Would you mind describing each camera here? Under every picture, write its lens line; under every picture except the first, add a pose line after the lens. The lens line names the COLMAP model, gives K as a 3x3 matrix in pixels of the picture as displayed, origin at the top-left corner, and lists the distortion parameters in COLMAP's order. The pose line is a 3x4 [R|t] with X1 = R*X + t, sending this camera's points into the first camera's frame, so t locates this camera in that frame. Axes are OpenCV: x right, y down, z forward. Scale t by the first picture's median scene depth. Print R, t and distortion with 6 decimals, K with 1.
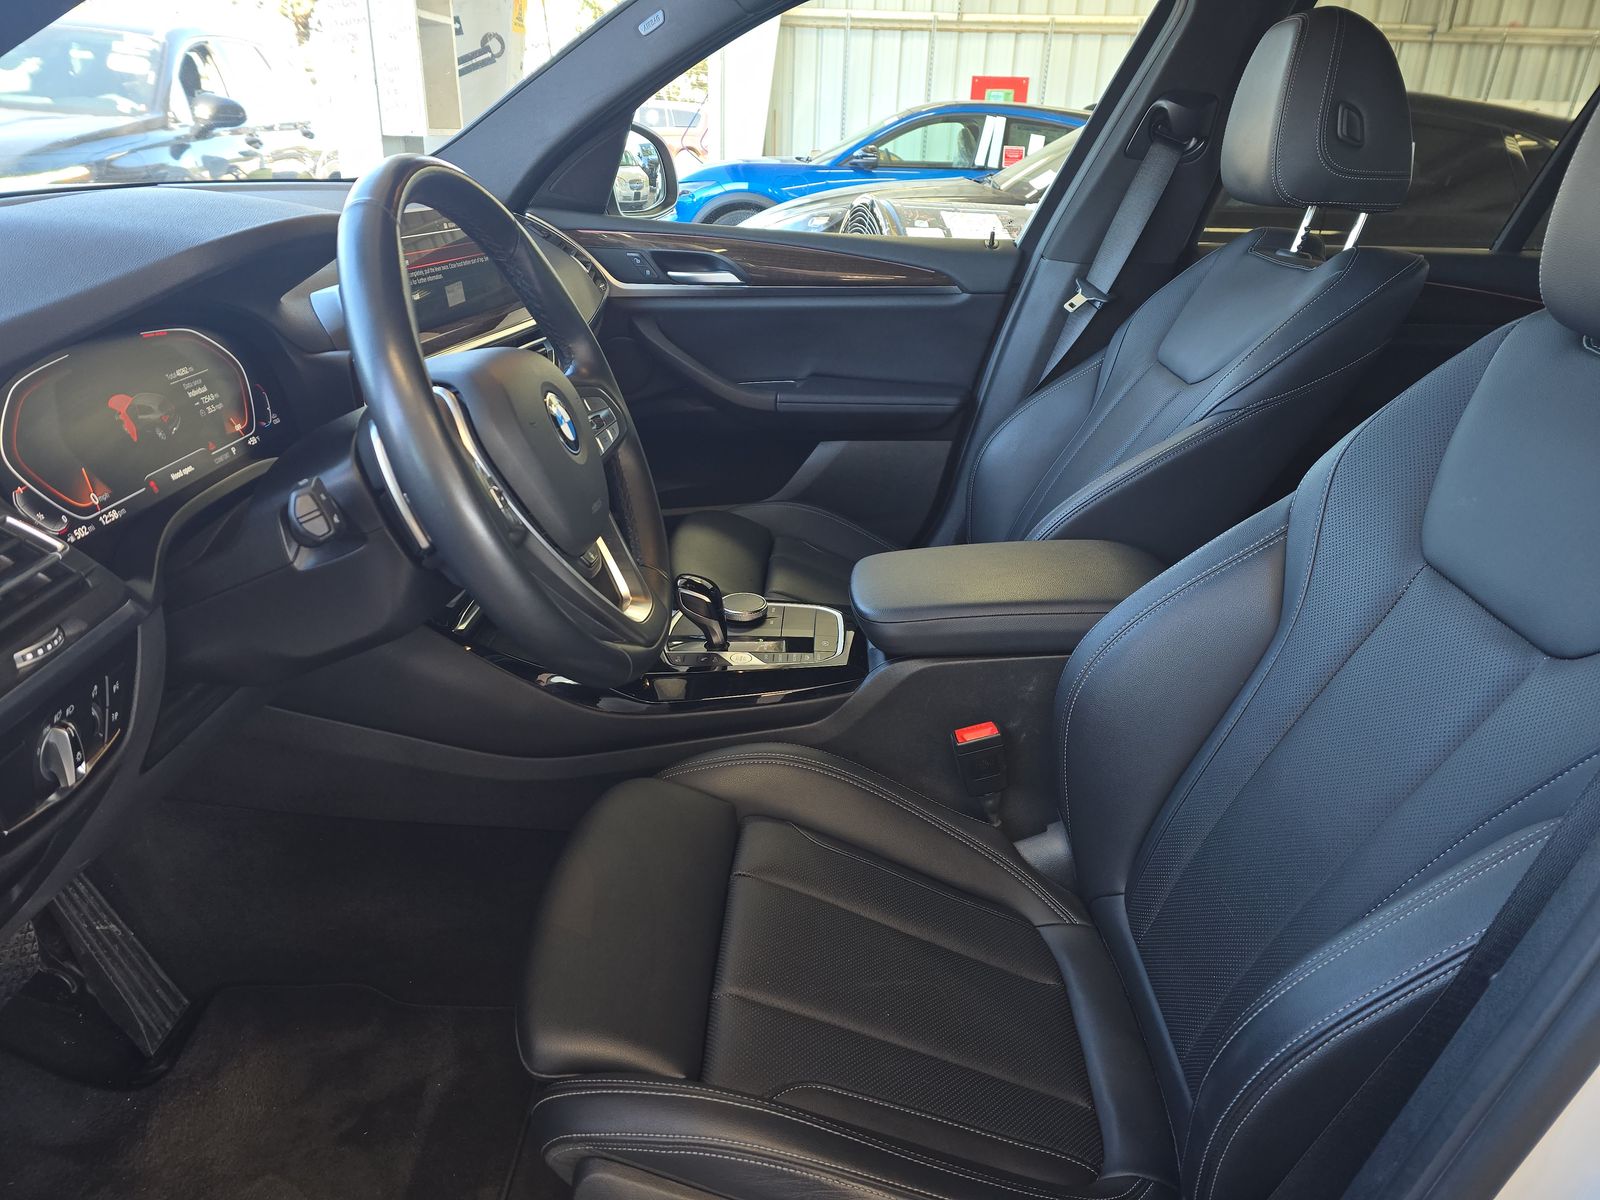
lens RADIAL K [[1077.5, 0, 795.6], [0, 1077.5, 605.8], [0, 0, 1]] dist [0.058692, -0.081864]
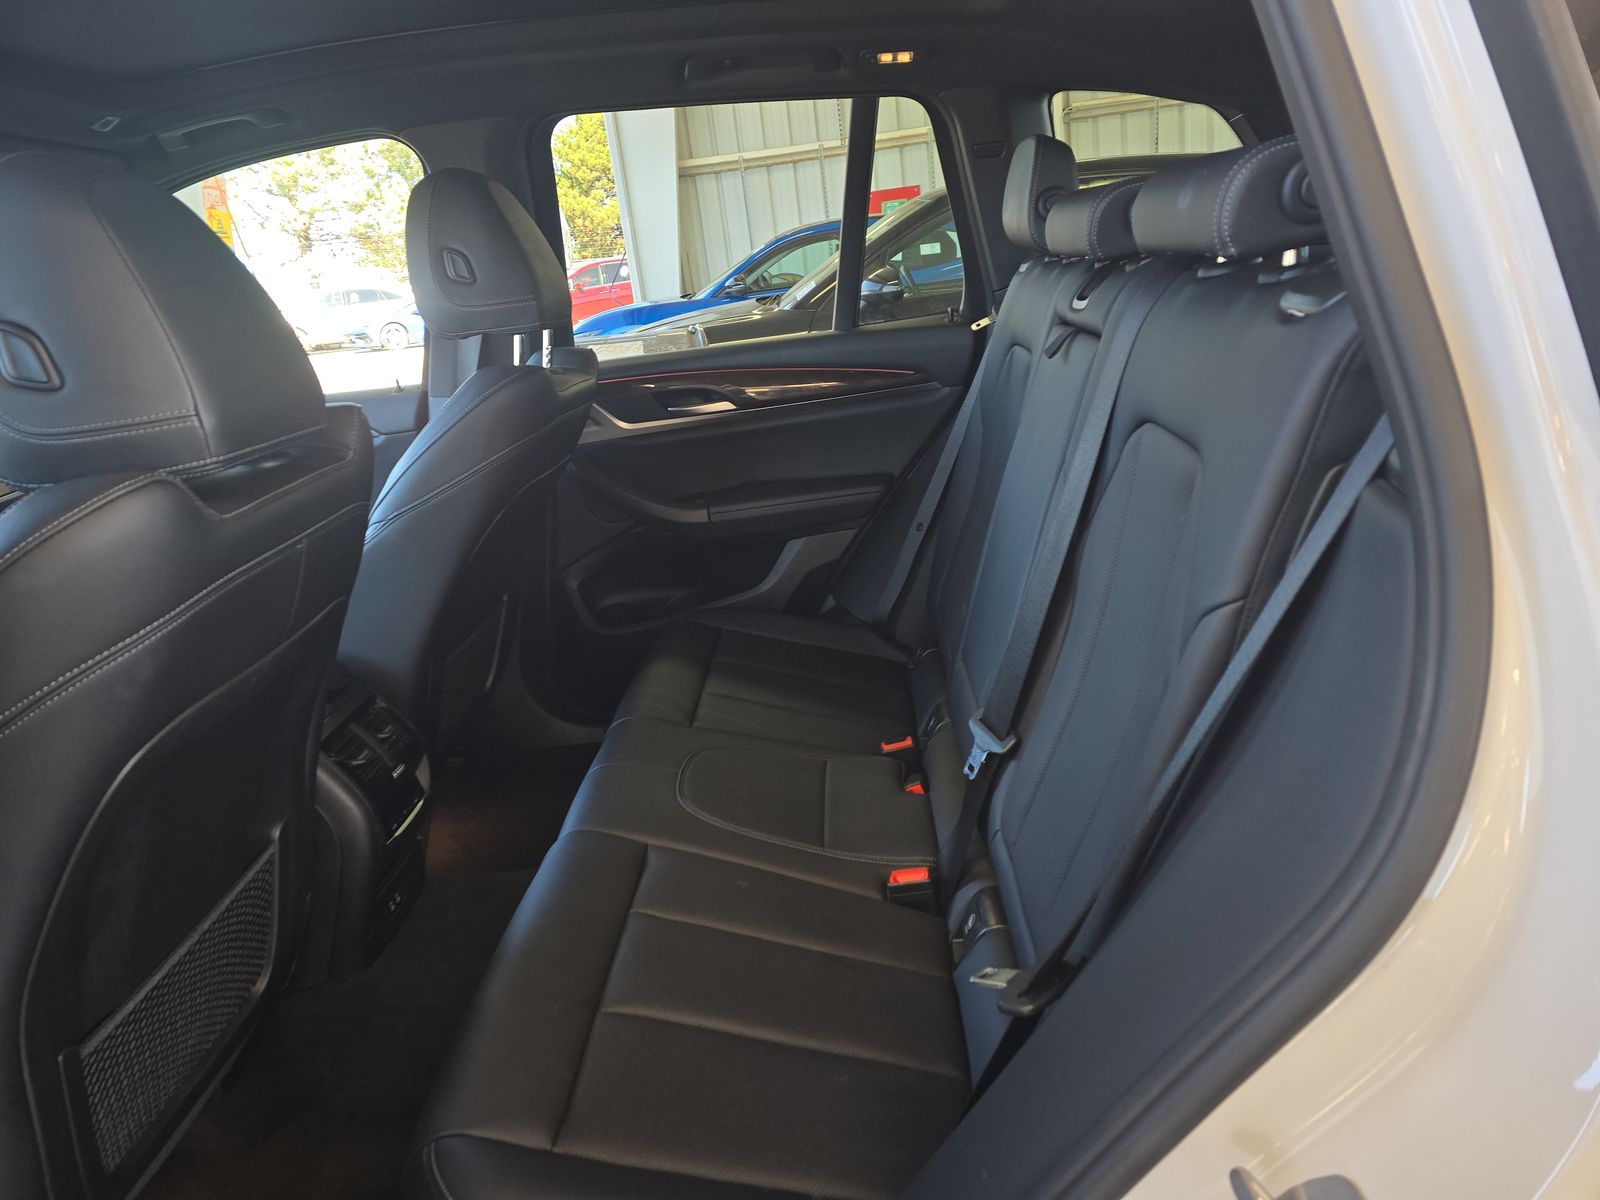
lens RADIAL K [[1082.2, 0, 783.9], [0, 1082.2, 592.7], [0, 0, 1]] dist [0.070001, -0.074318]
pose [[0.988449, -0.137749, -0.063194, 0.115539], [0.129584, 0.984413, -0.118911, 0.010881], [0.078589, 0.109349, 0.990892, -0.011284]]
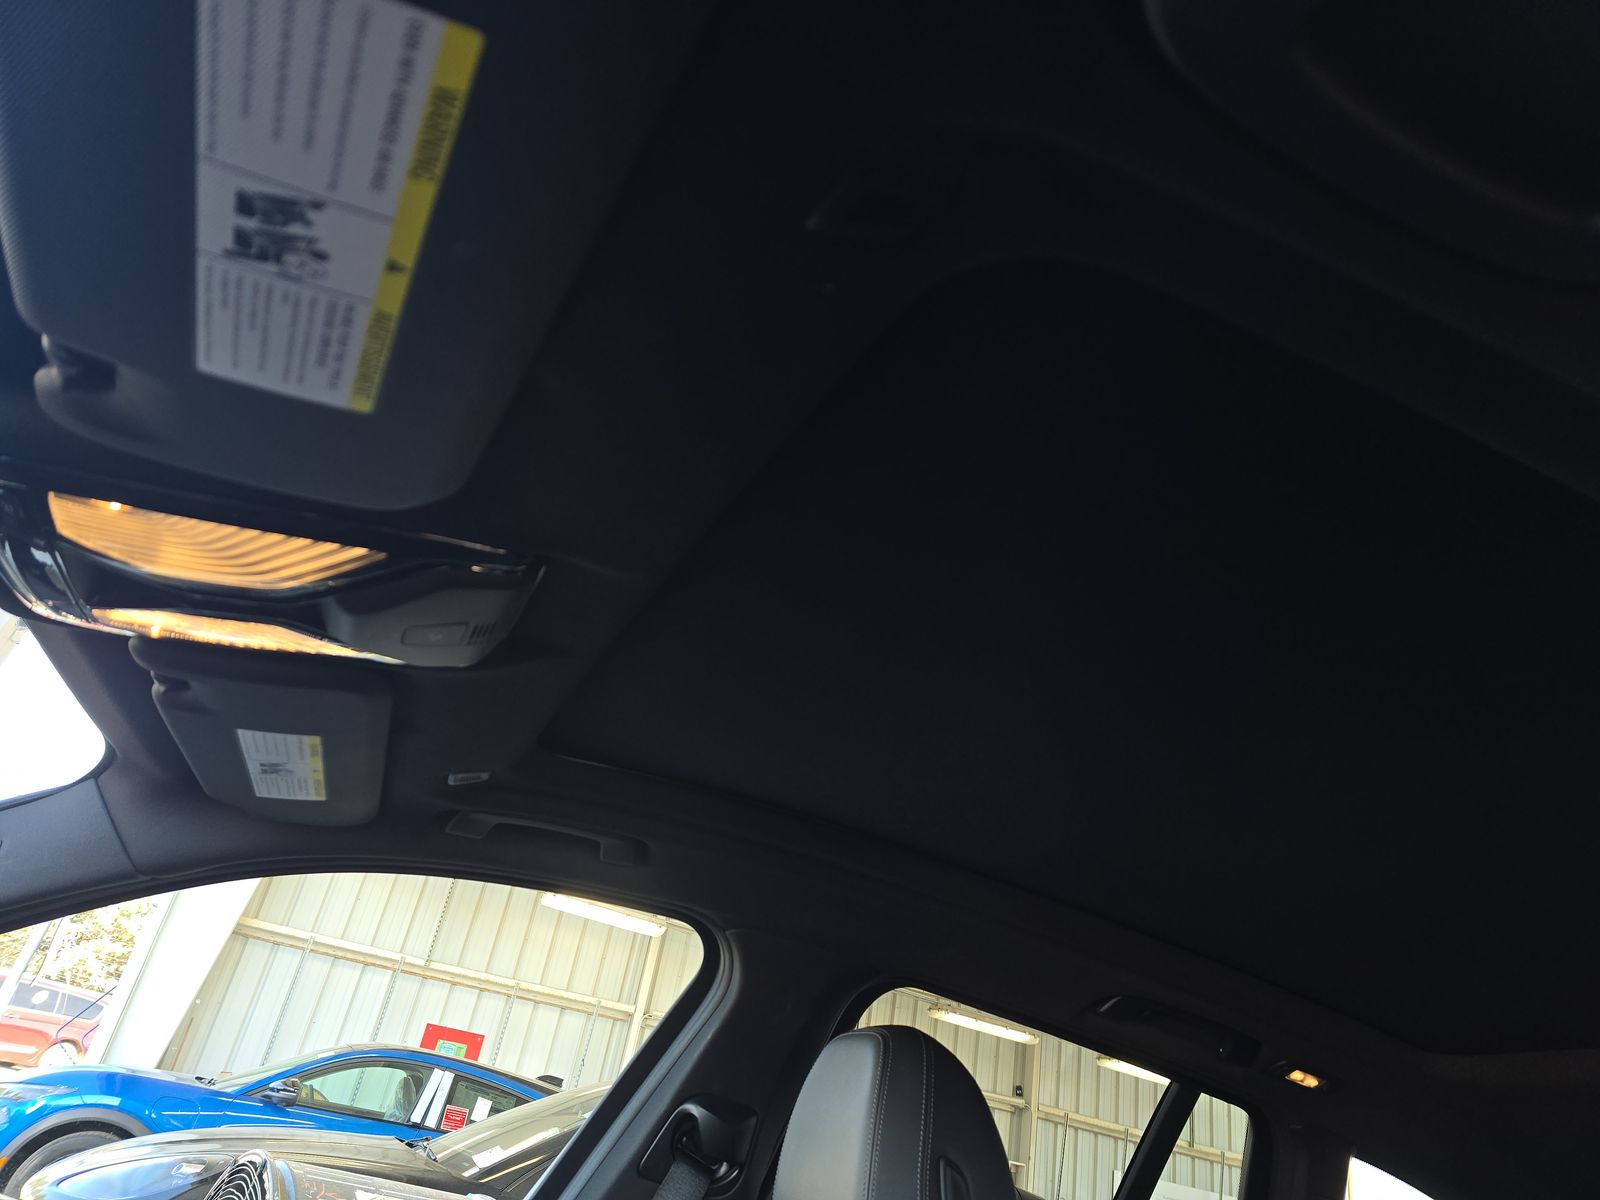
lens RADIAL K [[1082.2, 0, 783.9], [0, 1082.2, 592.7], [0, 0, 1]] dist [0.070001, -0.074318]
pose [[0.888938, 0.320072, 0.327632, 0.004768], [0.030867, 0.671821, -0.740070, -0.021045], [-0.456986, 0.667989, 0.587328, 0.043743]]
